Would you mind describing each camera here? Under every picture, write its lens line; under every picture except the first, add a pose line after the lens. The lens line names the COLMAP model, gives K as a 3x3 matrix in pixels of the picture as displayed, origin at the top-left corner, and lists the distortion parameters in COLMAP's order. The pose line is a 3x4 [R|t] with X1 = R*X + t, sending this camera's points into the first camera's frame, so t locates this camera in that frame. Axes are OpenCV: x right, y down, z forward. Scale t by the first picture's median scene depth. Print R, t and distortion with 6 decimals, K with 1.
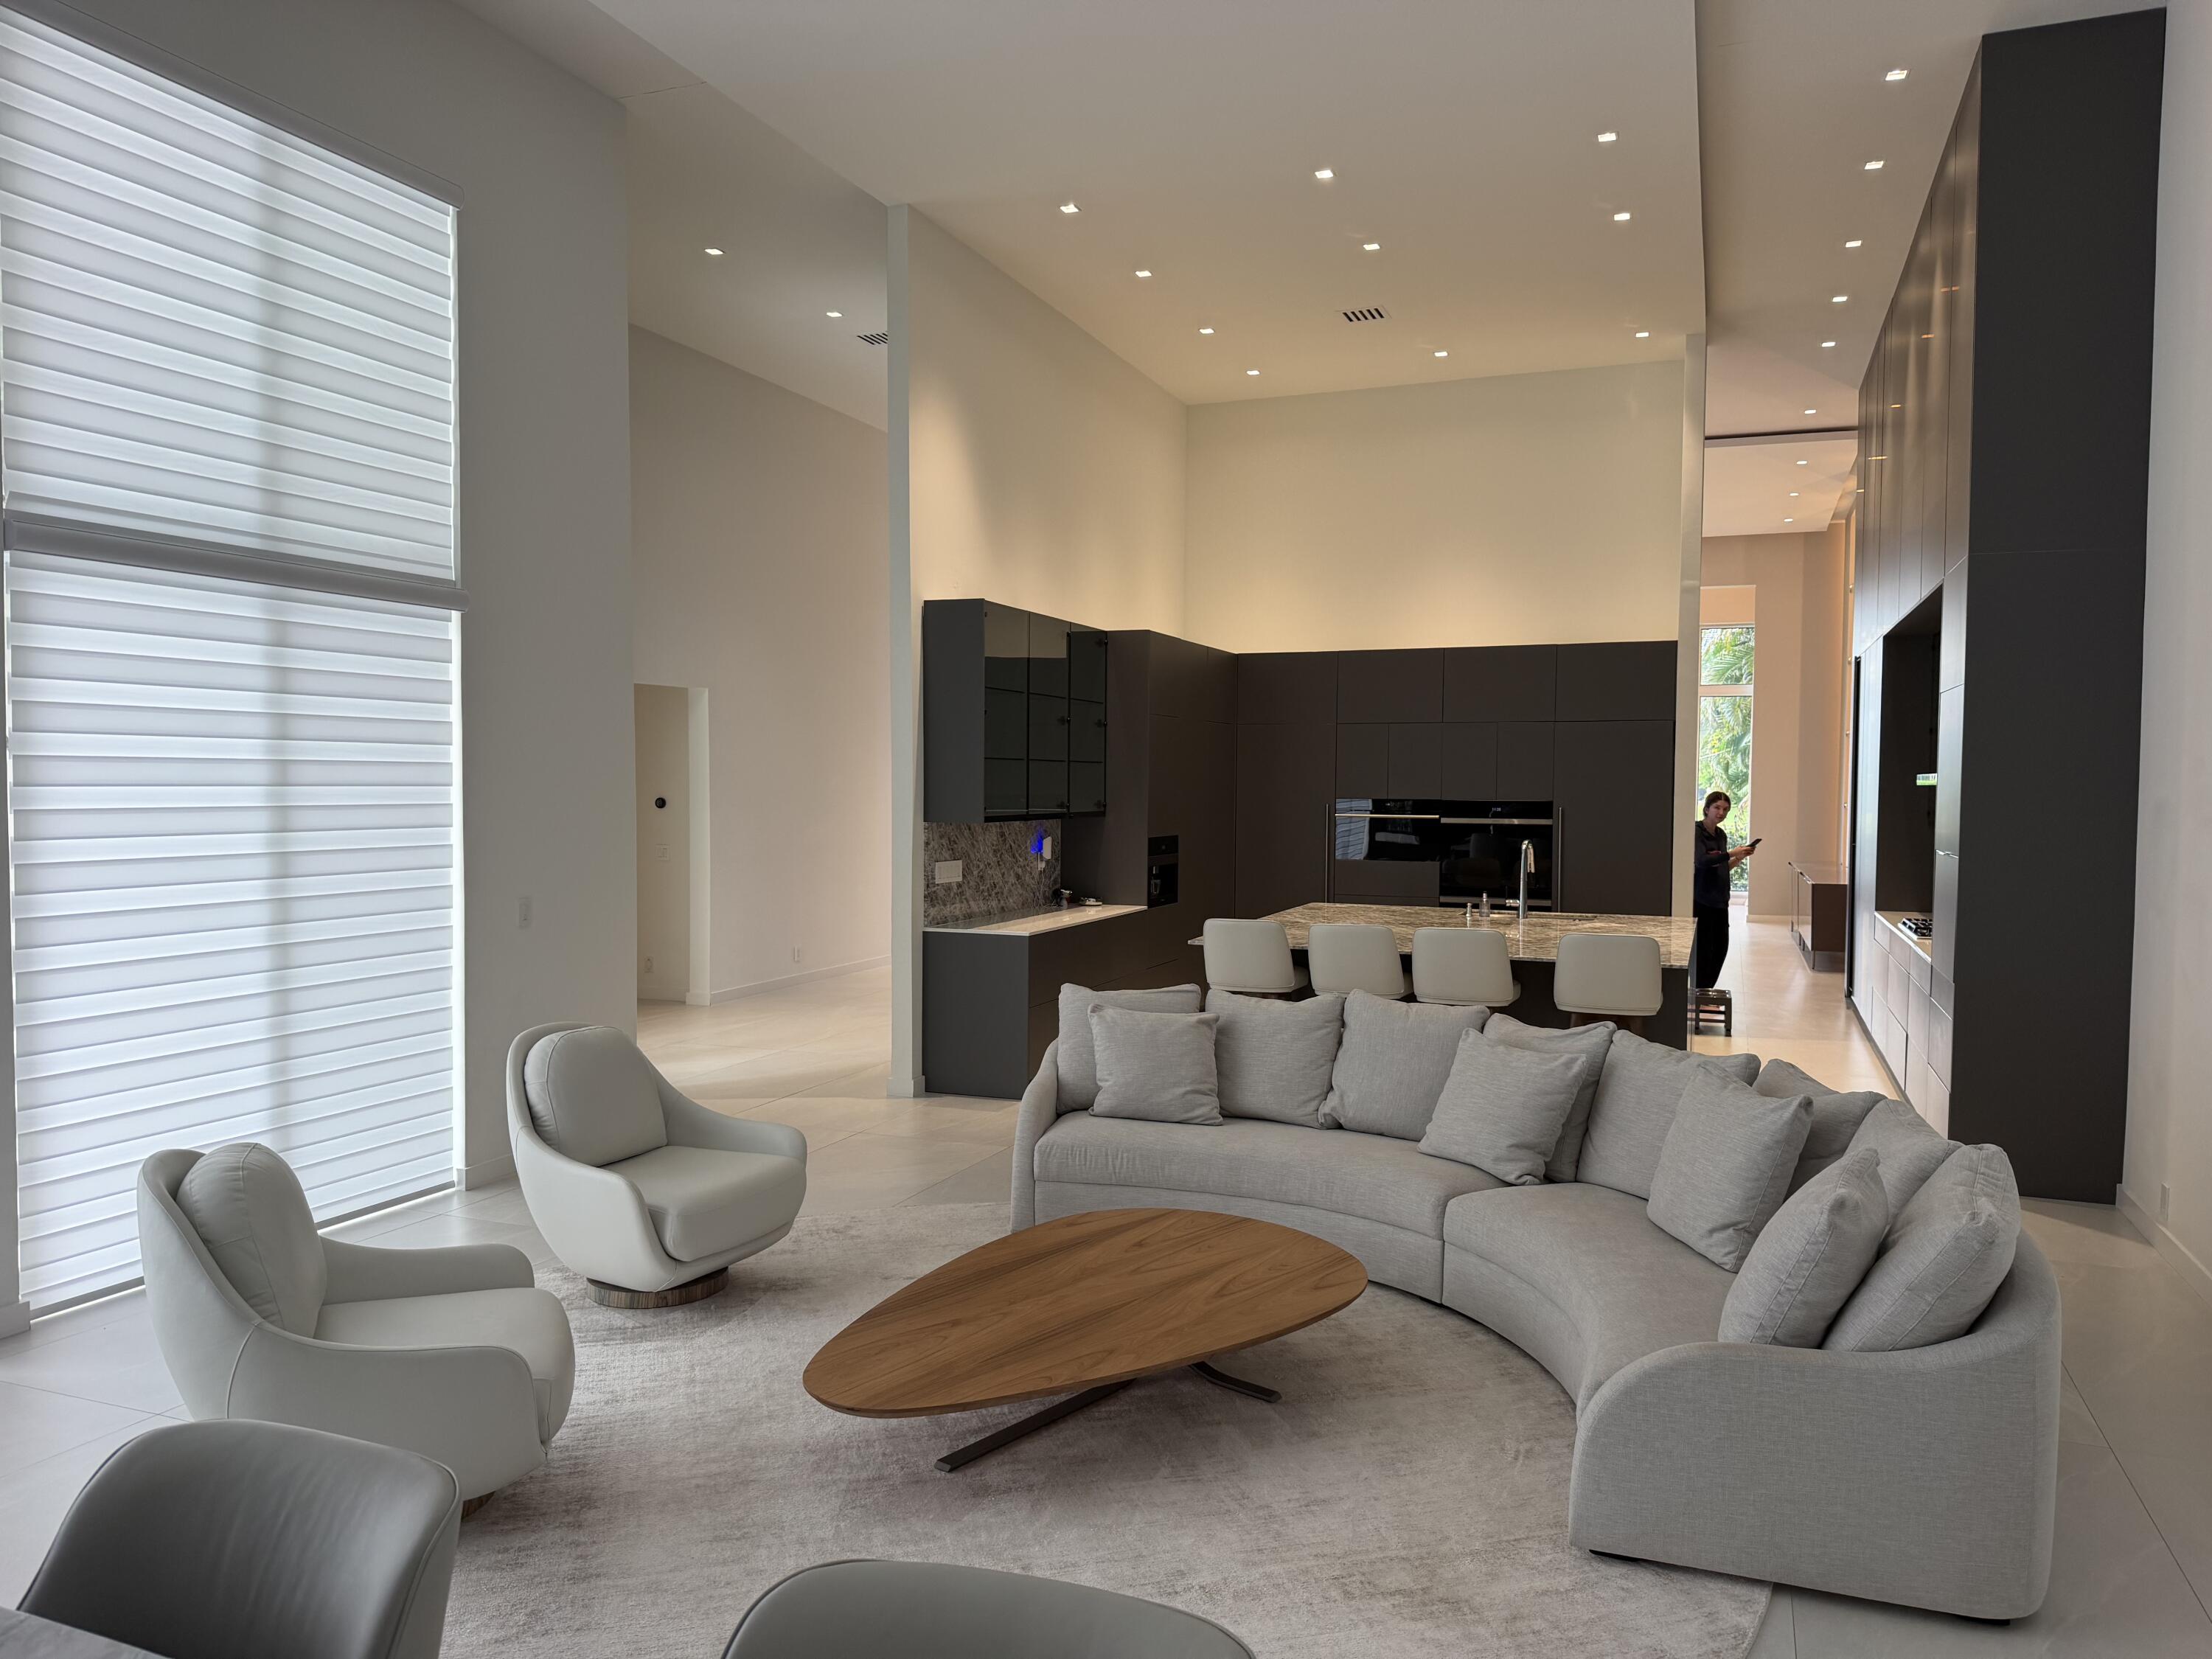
lens RADIAL K [[1560.1, 0, 1088.9], [0, 1560.1, 831.4], [0, 0, 1]] dist [0.071476, -0.082899]
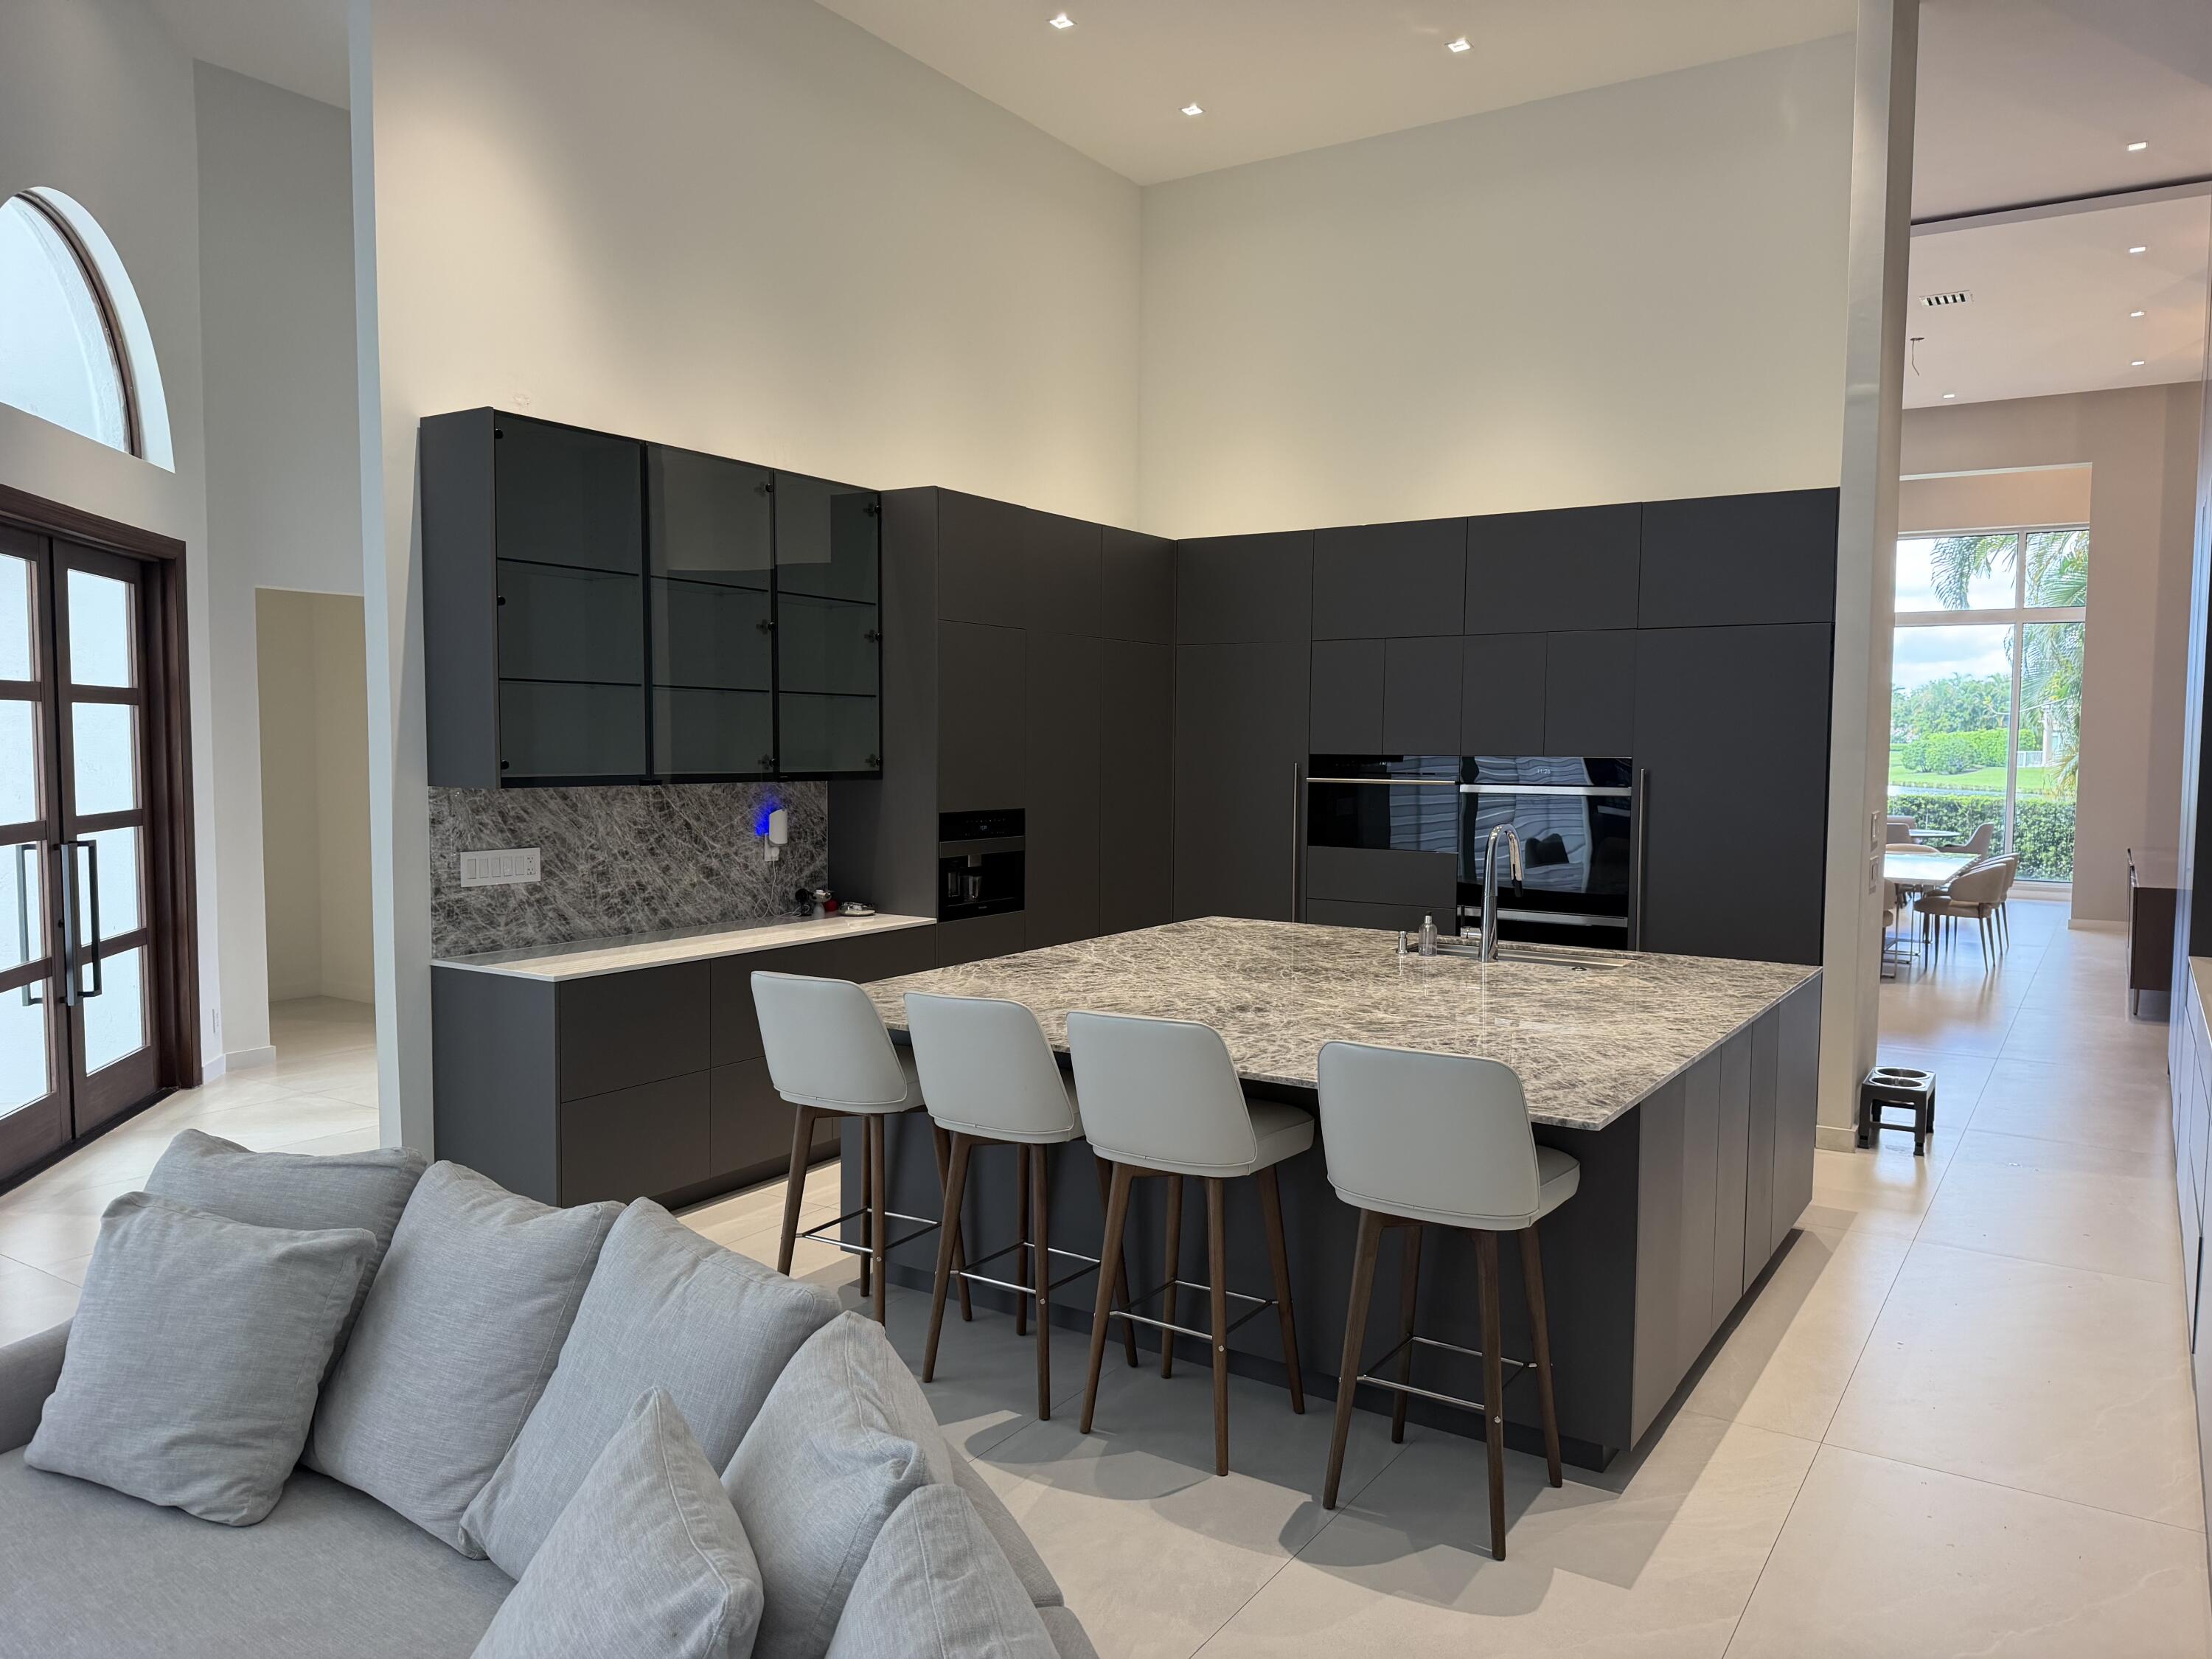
lens RADIAL K [[1560.1, 0, 1105.3], [0, 1560.1, 839.9], [0, 0, 1]] dist [0.071476, -0.082899]
pose [[0.981422, 0.013741, -0.191368, 0.229345], [-0.007745, 0.999456, 0.032043, -0.005814], [0.191704, -0.029965, 0.980995, 0.378162]]
